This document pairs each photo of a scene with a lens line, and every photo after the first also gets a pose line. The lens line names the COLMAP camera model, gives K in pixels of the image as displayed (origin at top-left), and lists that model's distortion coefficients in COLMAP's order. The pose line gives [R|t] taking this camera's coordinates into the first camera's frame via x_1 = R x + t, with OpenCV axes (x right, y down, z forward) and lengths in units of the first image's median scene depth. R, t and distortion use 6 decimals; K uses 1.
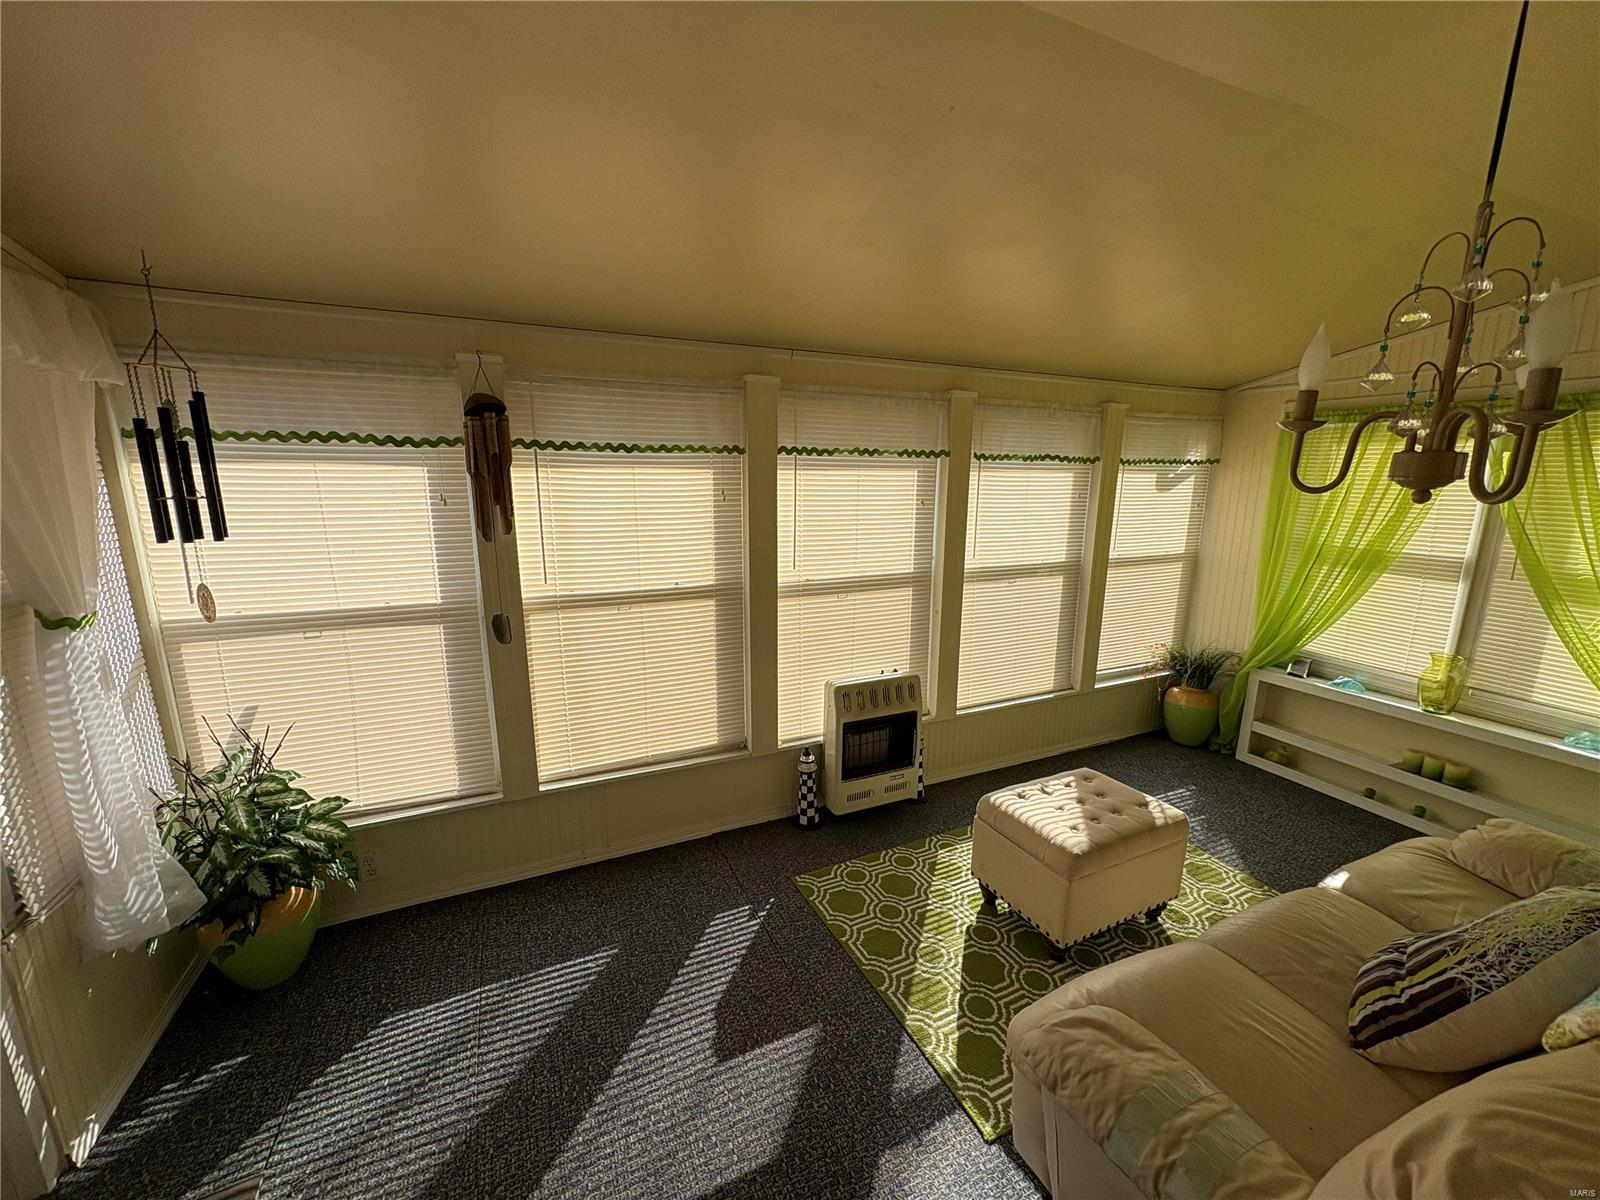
lens RADIAL K [[636.8, 0, 800.0], [0, 636.8, 600.0], [0, 0, 1]] dist [-0.000480, -0.000042]
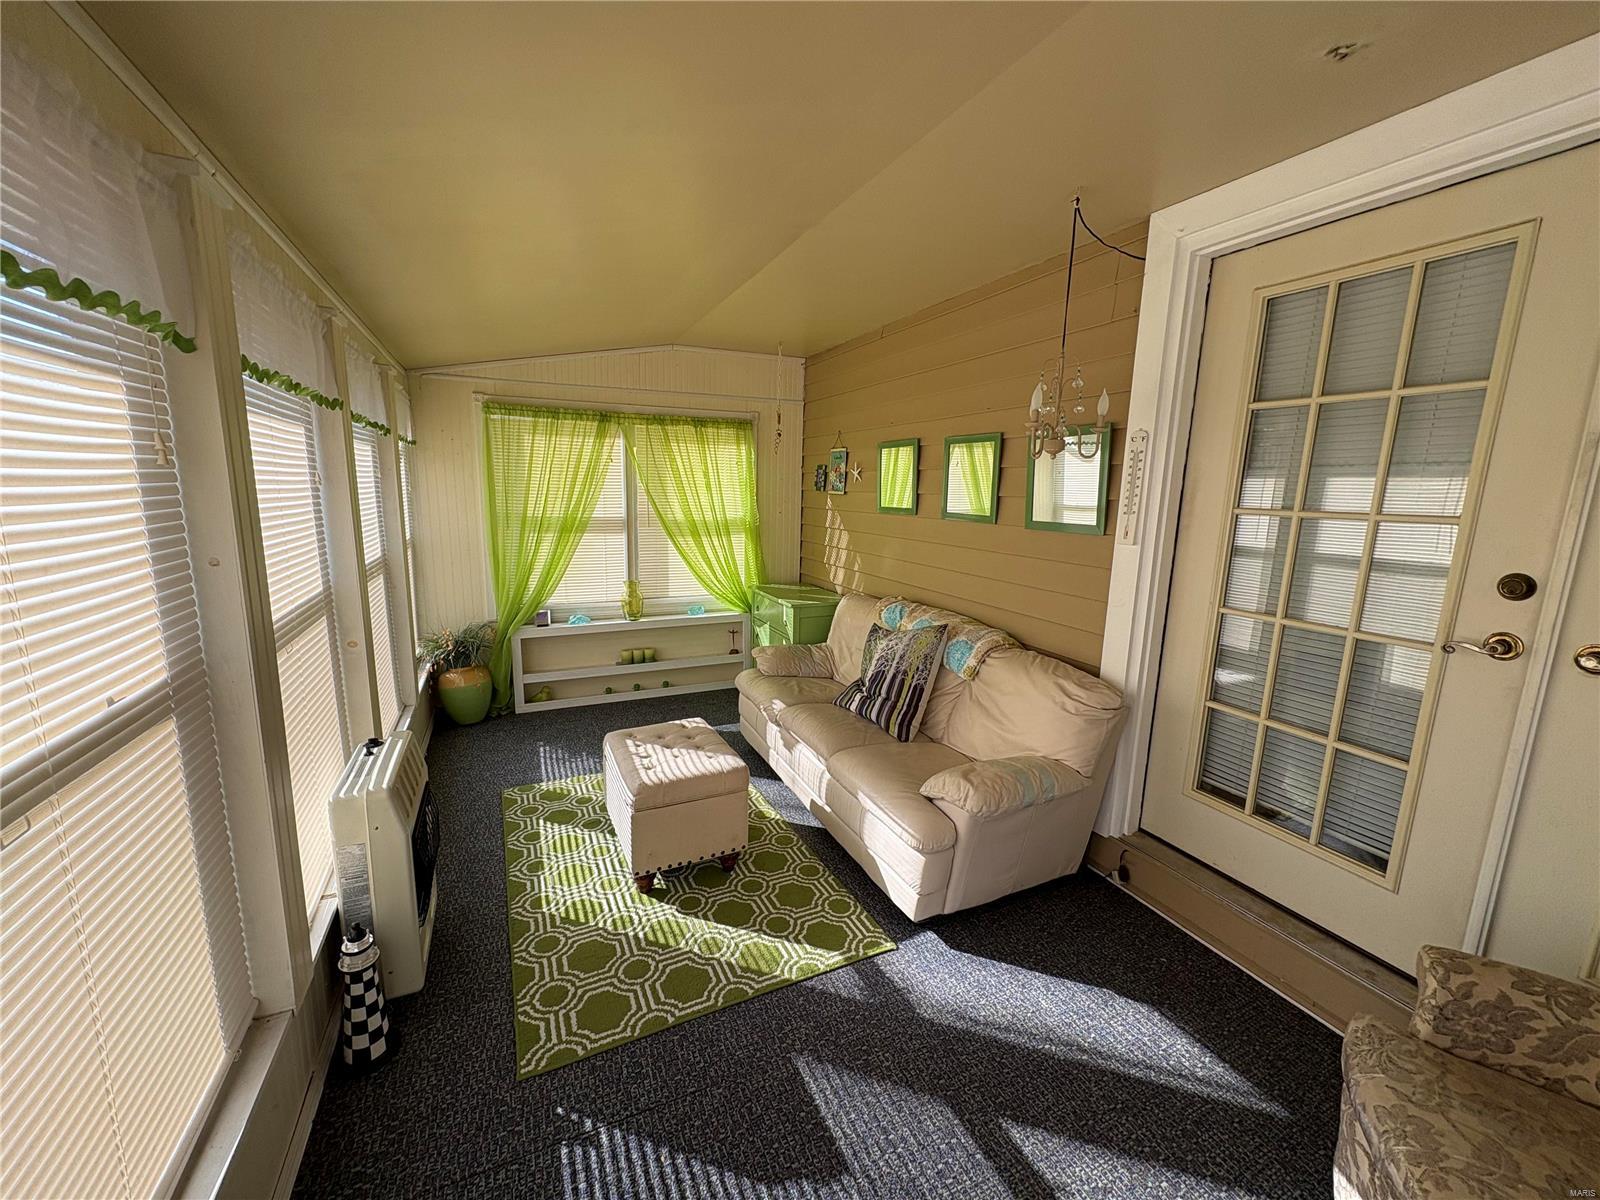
lens RADIAL K [[638.3, 0, 800.0], [0, 638.3, 600.0], [0, 0, 1]] dist [0.001658, 0.000196]
pose [[-0.001891, -0.180959, 0.983489, -0.643975], [0.179576, 0.967441, 0.178352, -0.090569], [-0.983742, 0.176948, 0.030667, 0.752383]]
